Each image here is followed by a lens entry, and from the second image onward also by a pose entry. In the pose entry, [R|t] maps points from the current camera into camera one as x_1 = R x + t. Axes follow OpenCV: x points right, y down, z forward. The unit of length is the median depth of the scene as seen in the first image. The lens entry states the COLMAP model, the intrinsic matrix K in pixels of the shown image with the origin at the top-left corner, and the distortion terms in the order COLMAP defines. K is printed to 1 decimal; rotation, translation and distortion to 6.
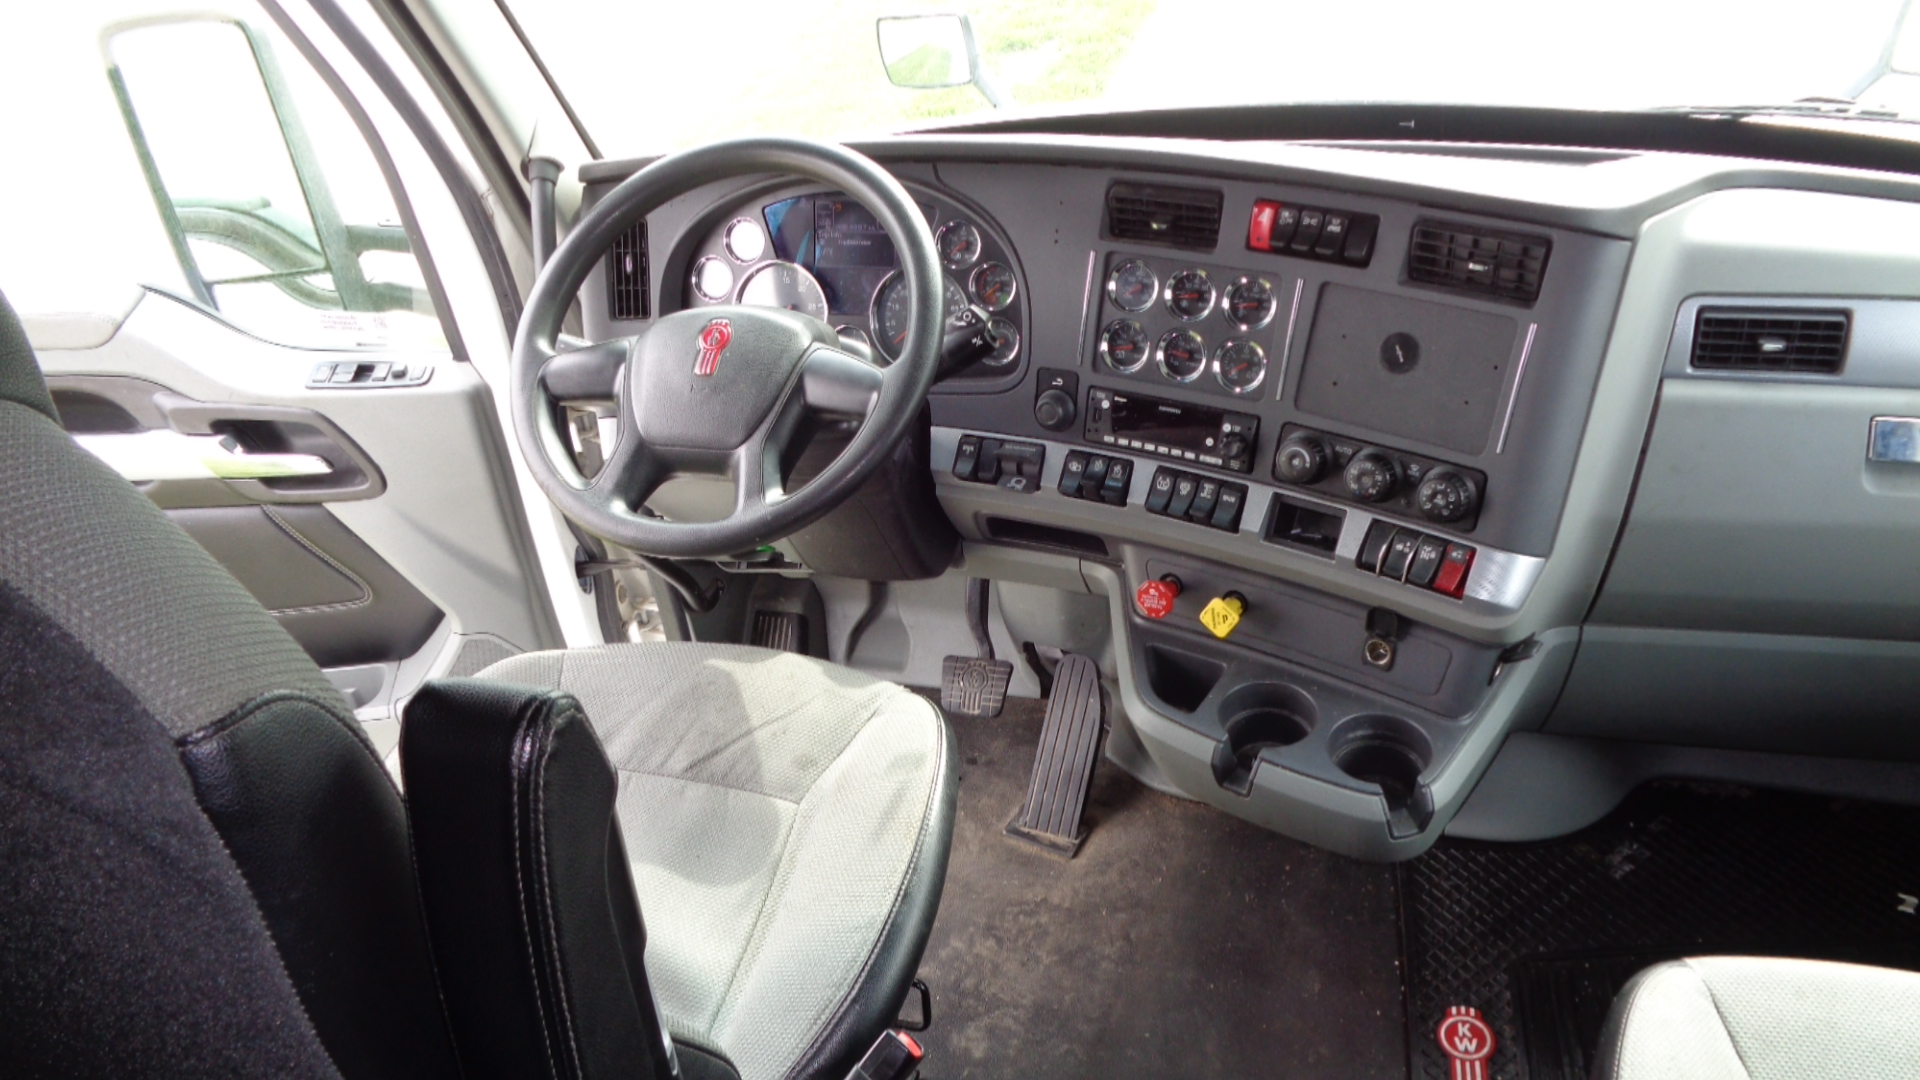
lens RADIAL K [[1433.8, 0, 969.4], [0, 1433.8, 539.5], [0, 0, 1]] dist [-0.001980, 0.001061]
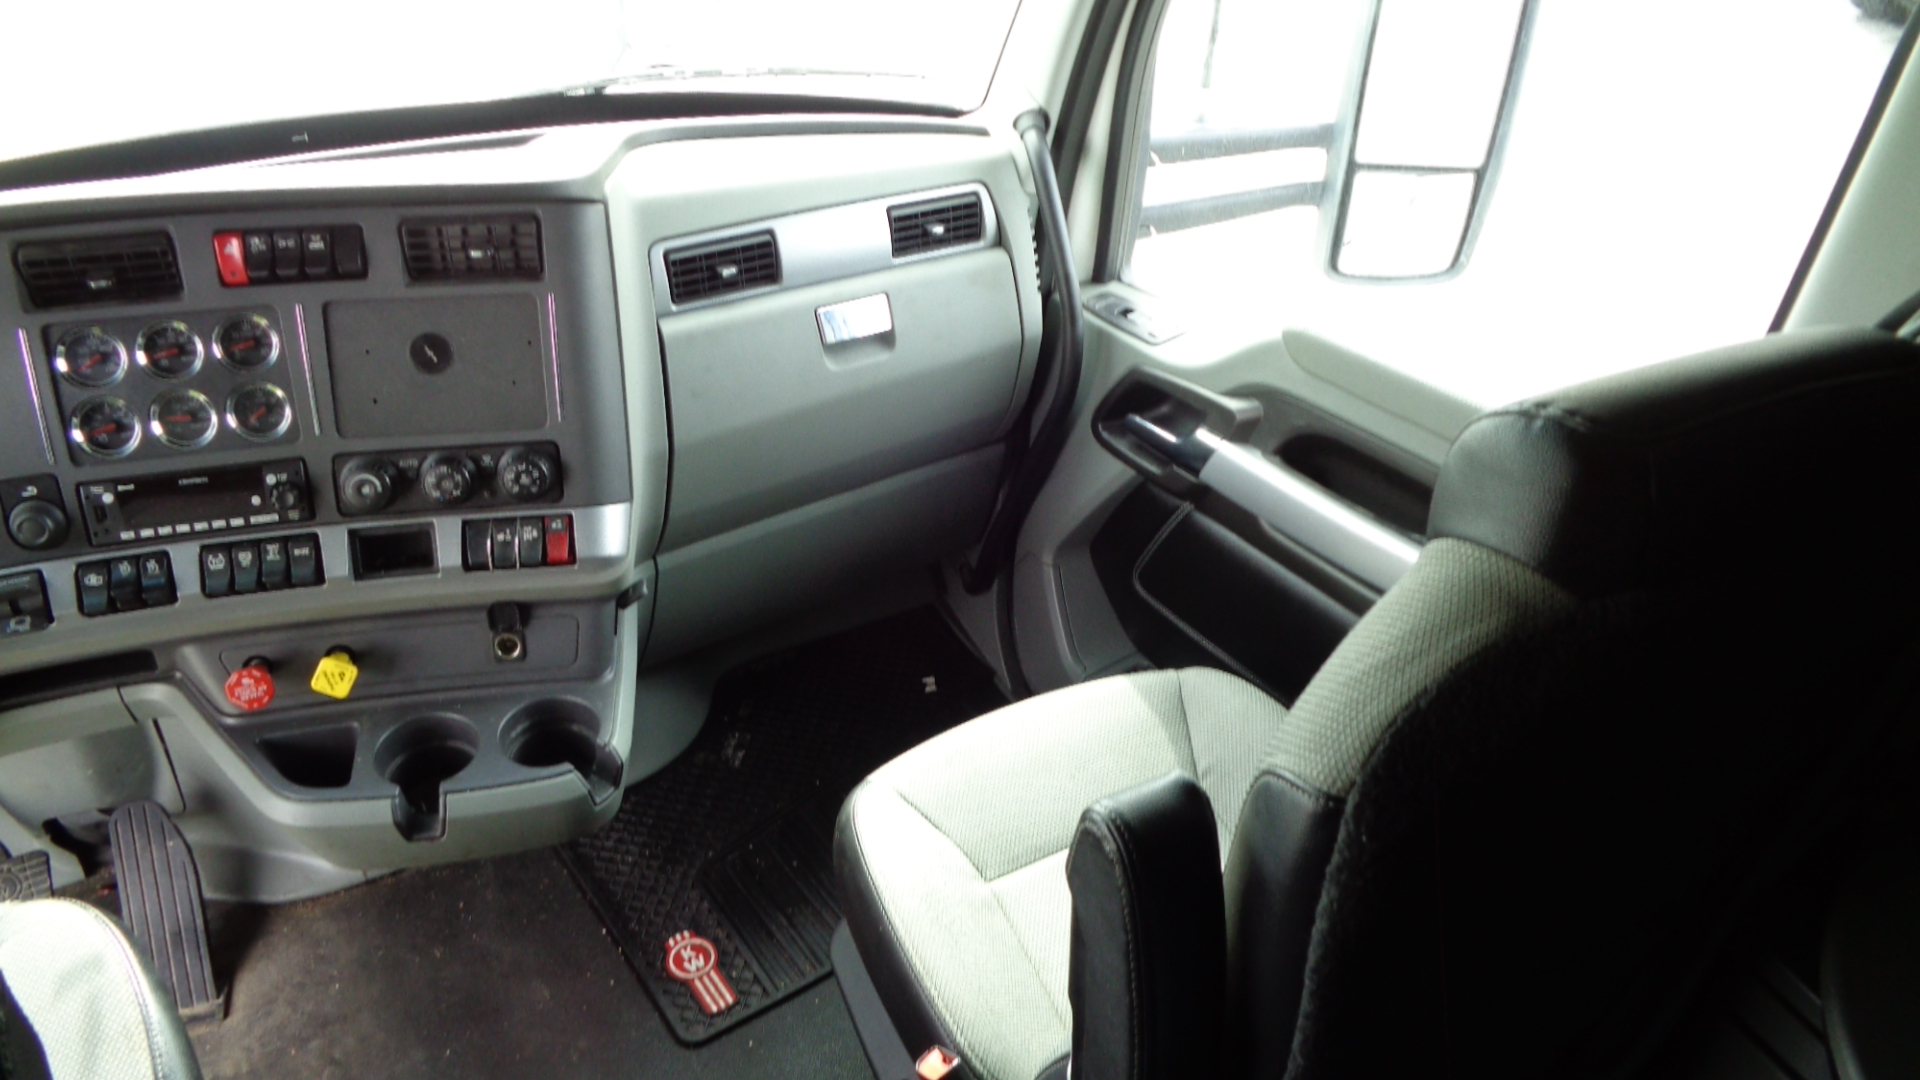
lens RADIAL K [[1433.8, 0, 969.4], [0, 1433.8, 539.5], [0, 0, 1]] dist [-0.001980, 0.001061]
pose [[0.672889, -0.320337, 0.666787, -0.142750], [0.328323, 0.937058, 0.118853, -0.004565], [-0.662891, 0.138946, 0.735710, 0.037886]]
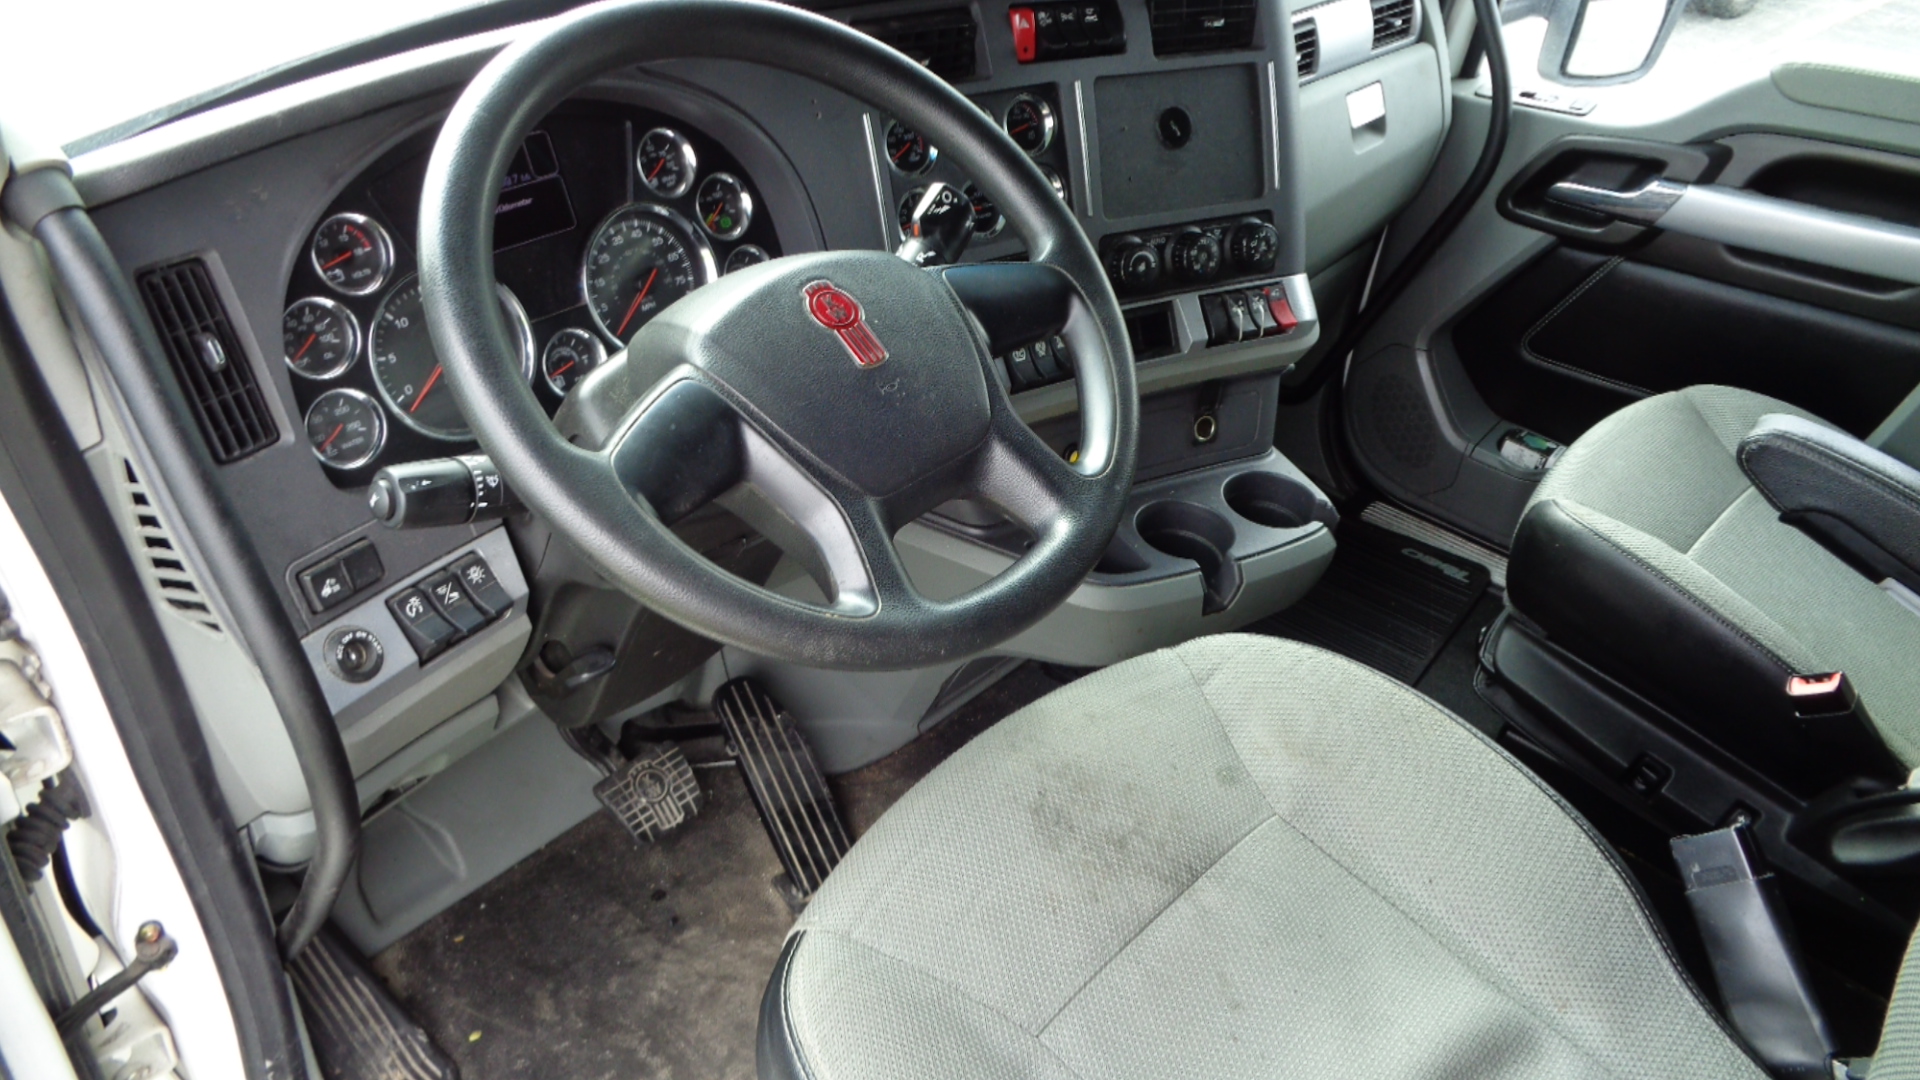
lens RADIAL K [[1446.7, 0, 965.3], [0, 1446.7, 545.0], [0, 0, 1]] dist [0.001239, -0.001472]
pose [[0.410435, -0.416239, 0.811349, -0.658490], [0.415532, 0.877370, 0.239906, -0.166694], [-0.811712, 0.238676, 0.533064, 0.609045]]
